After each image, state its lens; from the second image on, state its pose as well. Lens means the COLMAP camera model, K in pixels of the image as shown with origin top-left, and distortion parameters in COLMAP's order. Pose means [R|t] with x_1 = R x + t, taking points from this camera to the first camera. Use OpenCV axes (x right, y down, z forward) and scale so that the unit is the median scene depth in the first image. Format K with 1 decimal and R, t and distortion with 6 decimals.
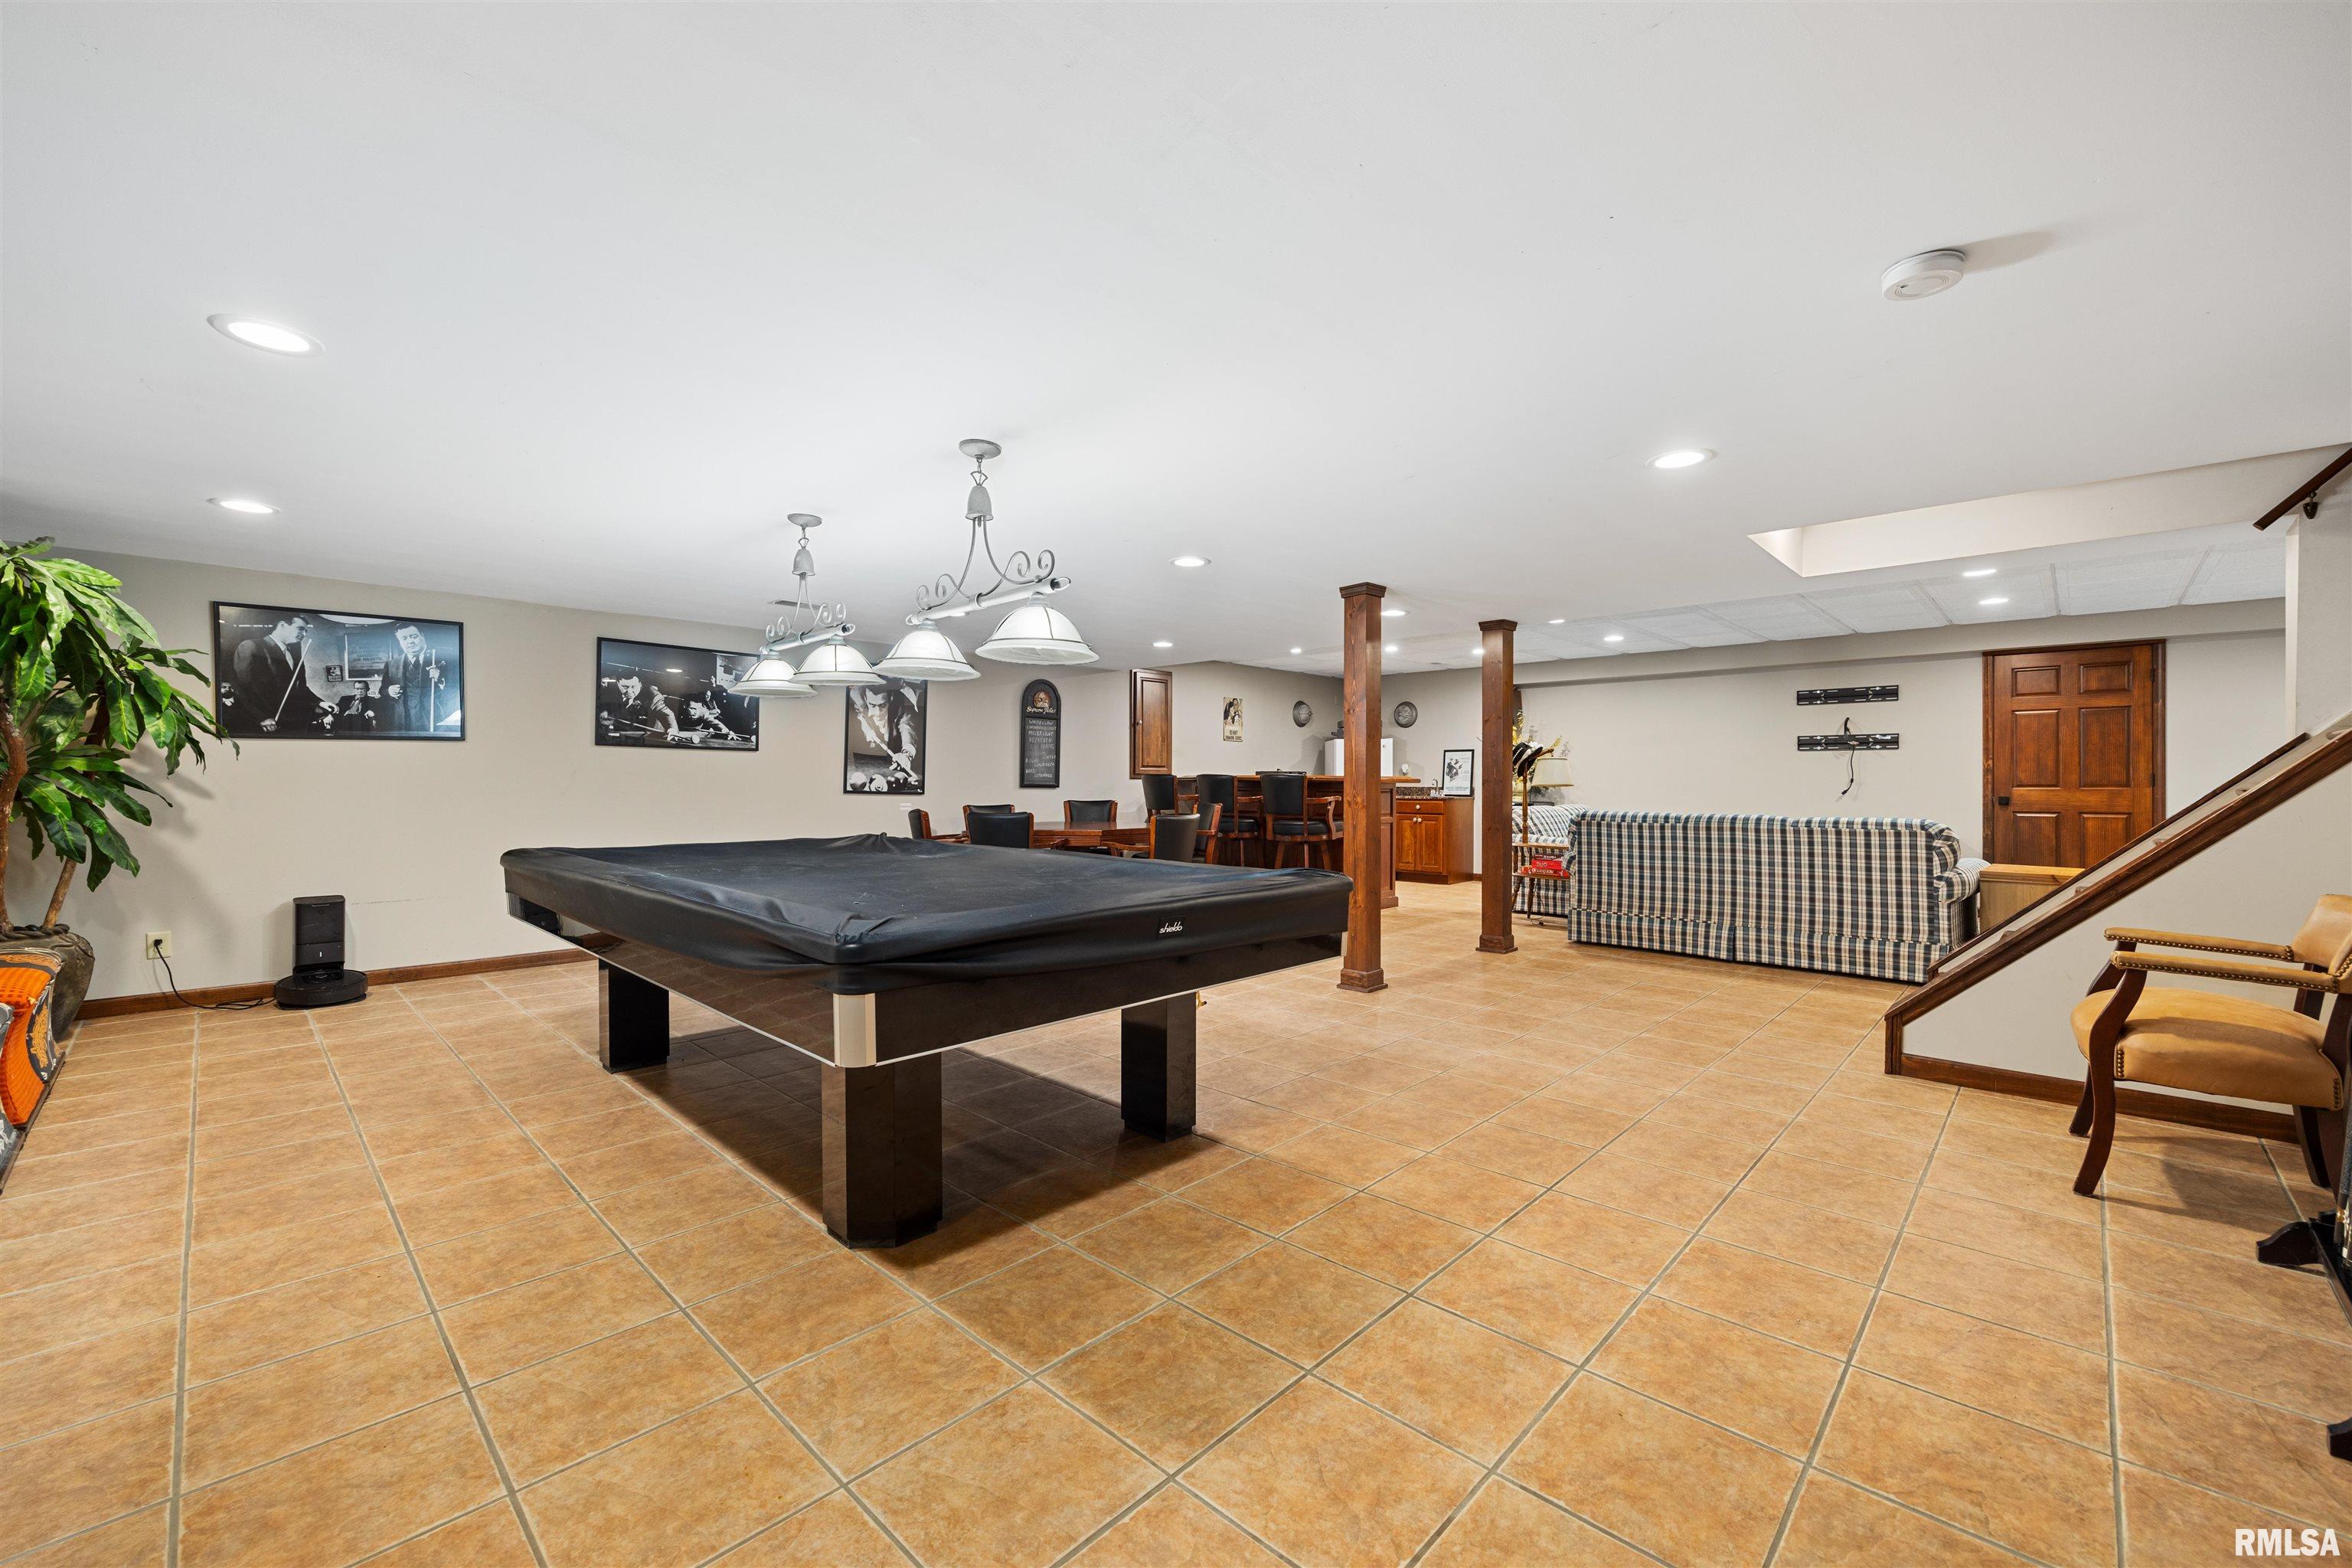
lens RADIAL K [[938.3, 0, 1218.5], [0, 938.3, 760.4], [0, 0, 1]] dist [-0.006852, -0.000847]
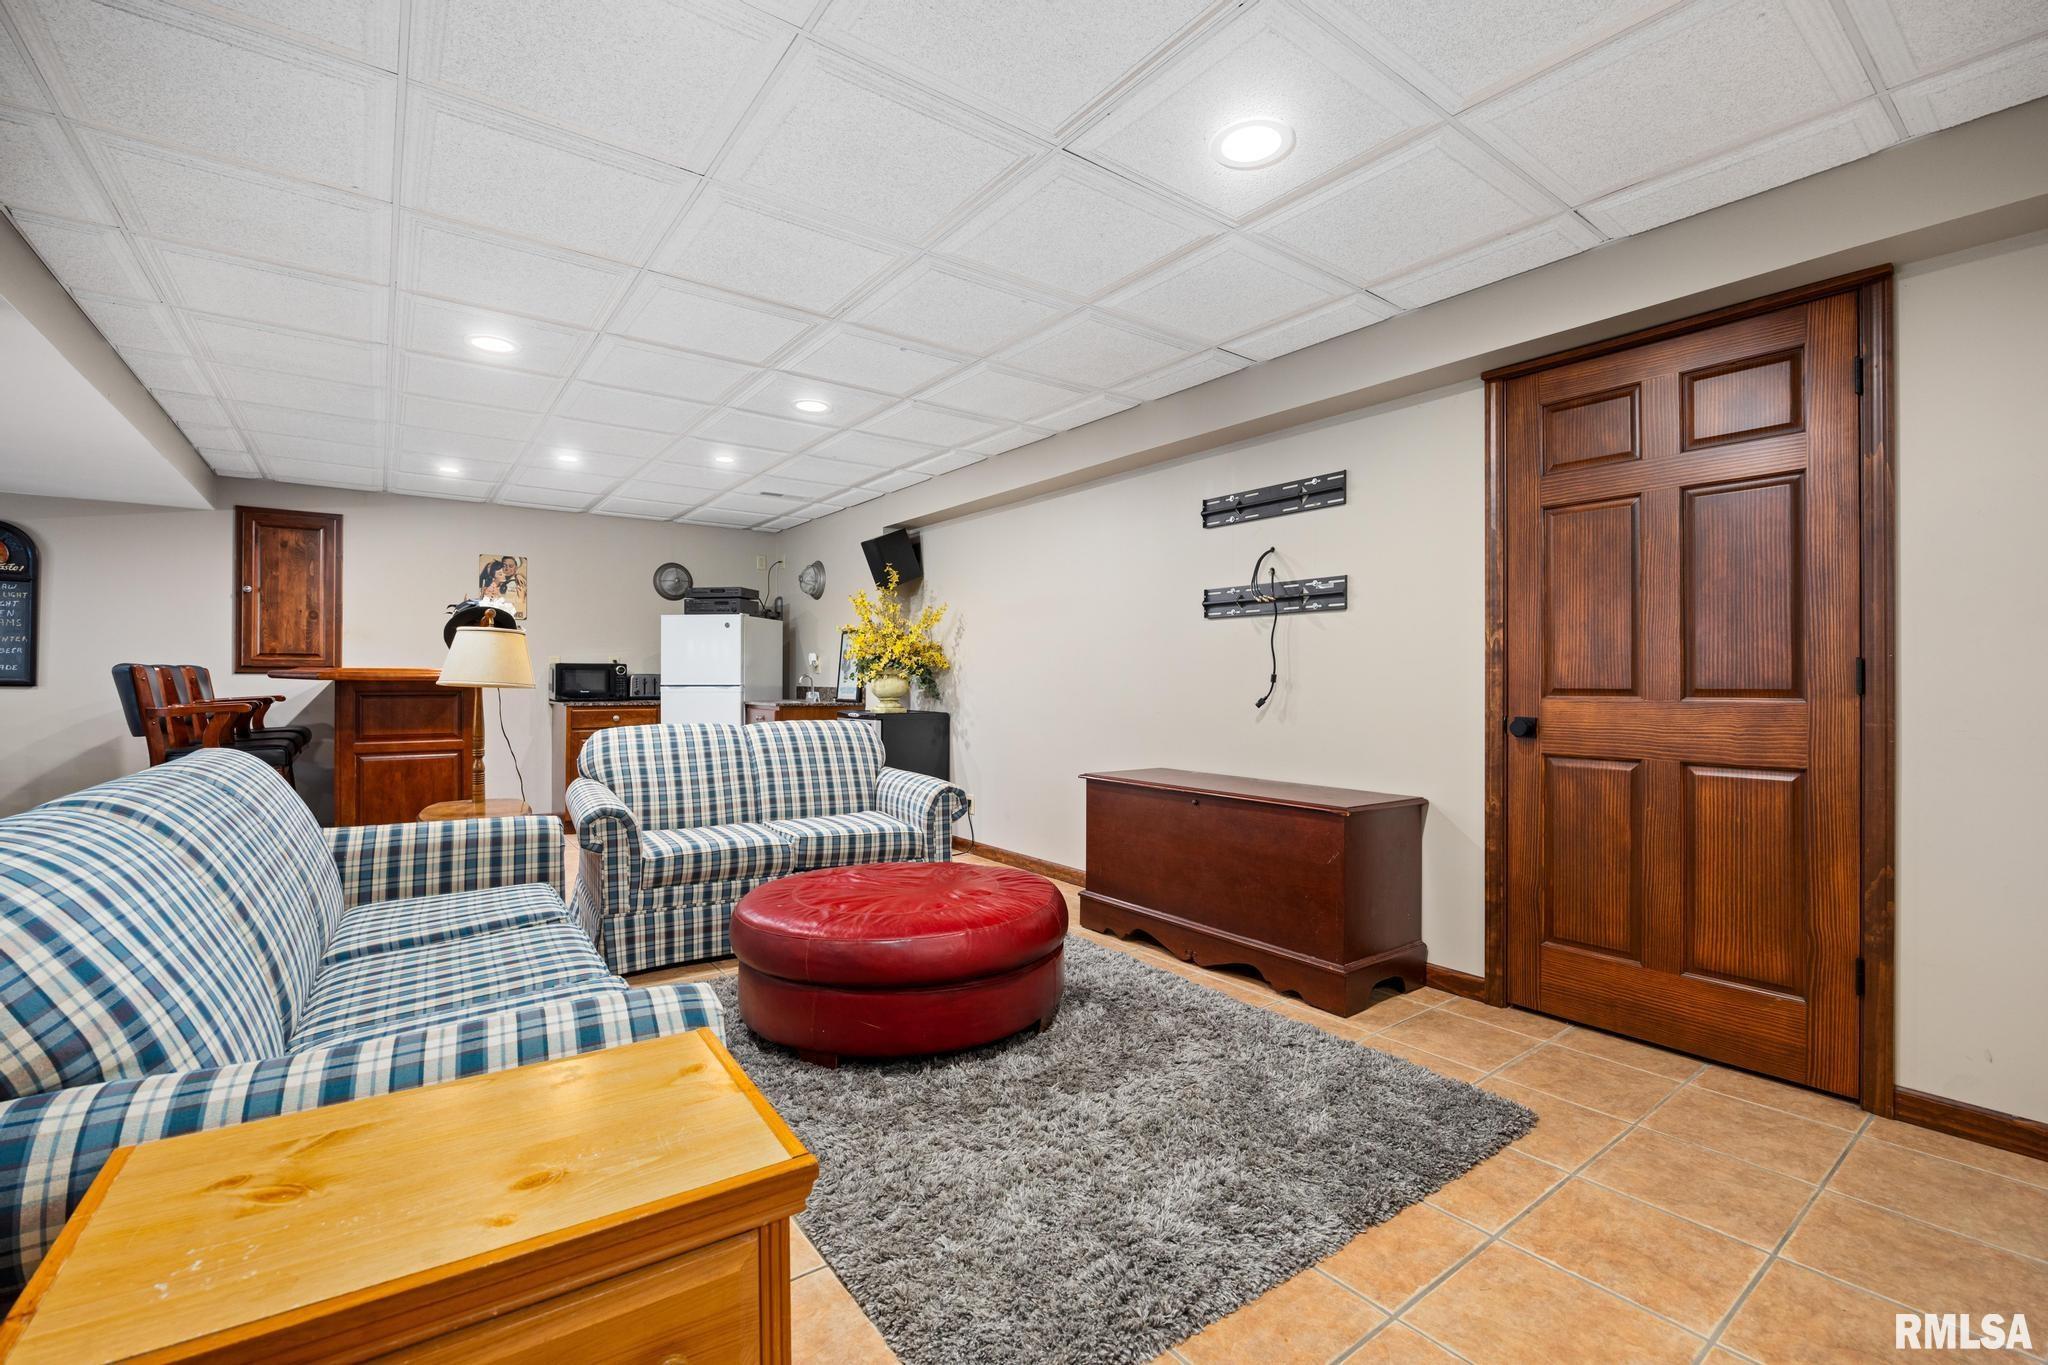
lens RADIAL K [[958.3, 0, 1042.9], [0, 958.3, 676.5], [0, 0, 1]] dist [-0.000985, -0.000571]
pose [[0.975984, 0.002710, -0.217826, 0.908288], [0.000938, 0.999861, 0.016641, 0.016456], [0.217841, -0.016445, 0.975846, 0.677829]]
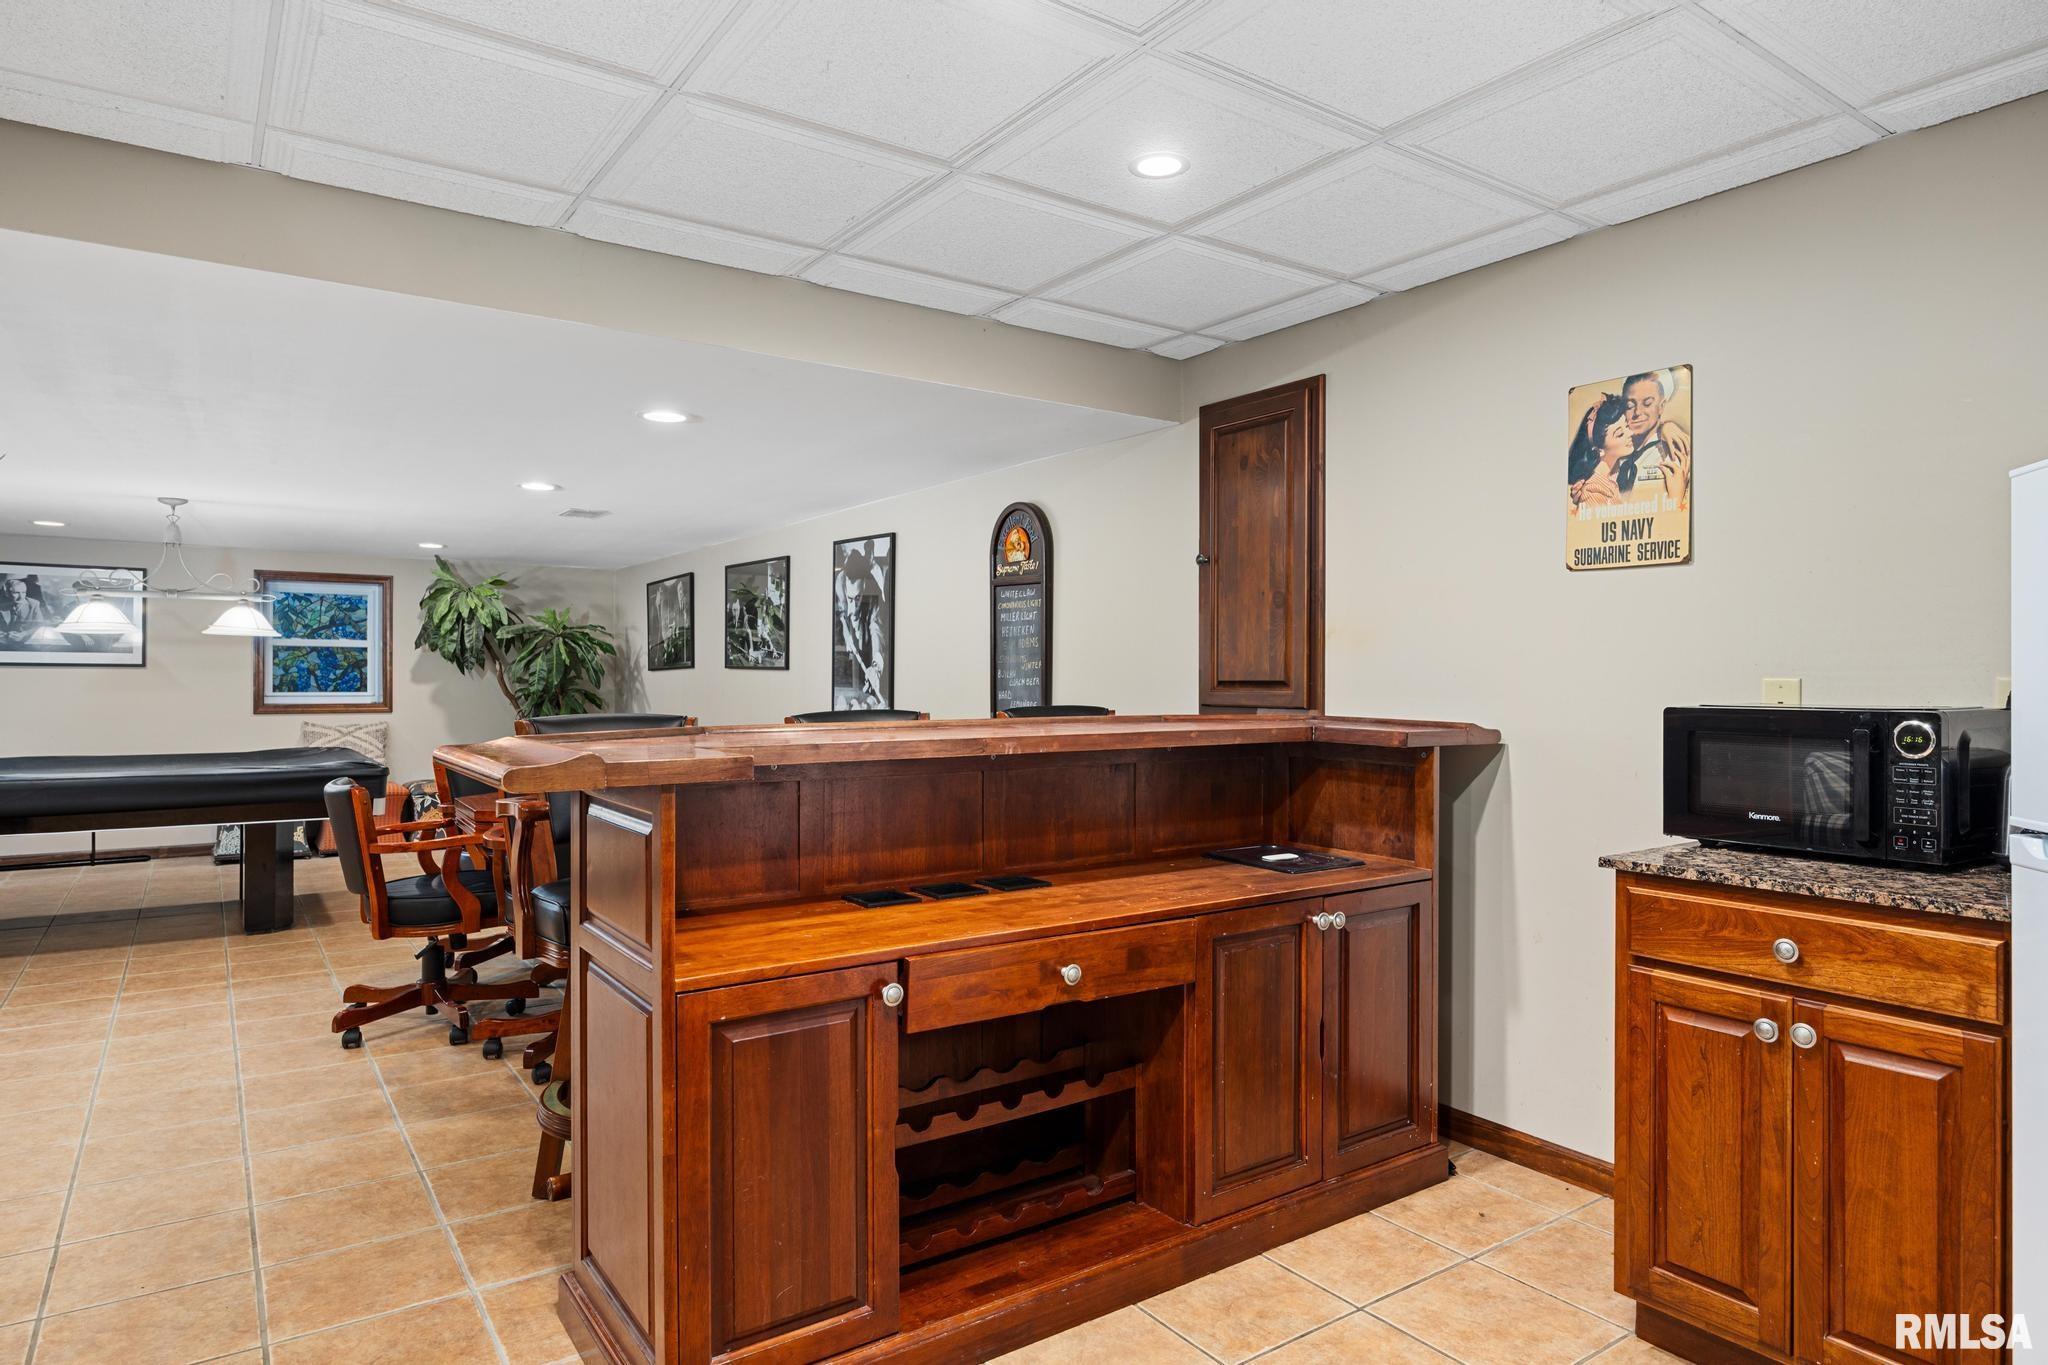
lens RADIAL K [[1202.3, 0, 1029.8], [0, 1202.3, 675.1], [0, 0, 1]] dist [0.001036, 0.000116]
pose [[-0.215244, 0.001929, -0.976558, 0.545164], [0.026122, 0.999652, -0.003783, 0.004394], [0.976211, -0.026324, -0.215219, 1.528899]]
